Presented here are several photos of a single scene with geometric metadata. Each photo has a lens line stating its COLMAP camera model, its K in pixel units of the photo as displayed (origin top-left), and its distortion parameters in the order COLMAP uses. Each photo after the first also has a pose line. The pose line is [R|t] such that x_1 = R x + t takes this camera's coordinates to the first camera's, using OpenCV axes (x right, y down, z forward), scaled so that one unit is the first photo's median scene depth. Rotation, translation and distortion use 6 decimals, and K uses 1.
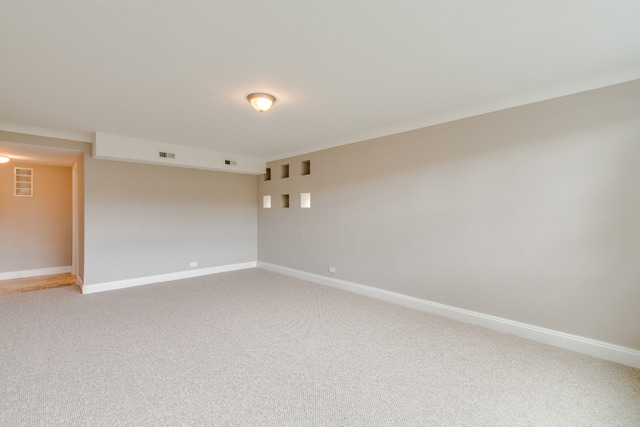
lens RADIAL K [[284.8, 0, 318.5], [0, 284.8, 208.2], [0, 0, 1]] dist [0.010115, 0.000324]
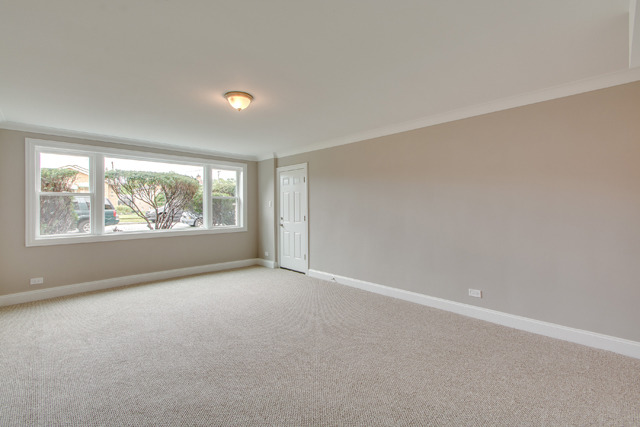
lens RADIAL K [[284.8, 0, 318.5], [0, 284.8, 208.2], [0, 0, 1]] dist [0.010115, 0.000324]
pose [[-0.999898, 0.002241, -0.014117, -0.263960], [0.002415, 0.999921, -0.012332, 0.008257], [0.014088, -0.012365, -0.999824, 1.134556]]
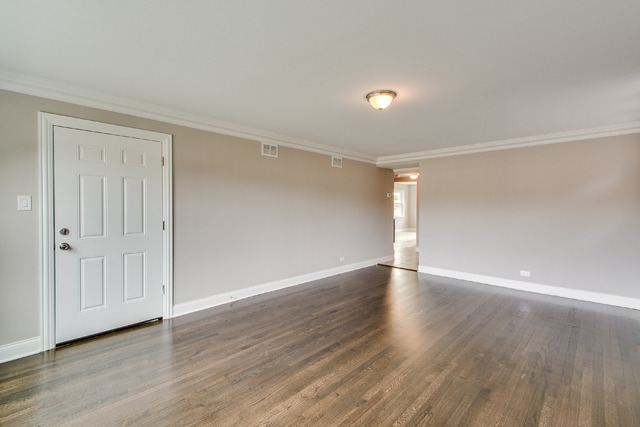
lens RADIAL K [[295.4, 0, 318.3], [0, 295.4, 211.2], [0, 0, 1]] dist [0.010098, -0.000190]
pose [[0.051391, 0.022999, -0.998414, 0.433337], [0.006315, 0.999707, 0.023354, -0.012219], [0.998659, -0.007505, 0.051231, 0.399418]]
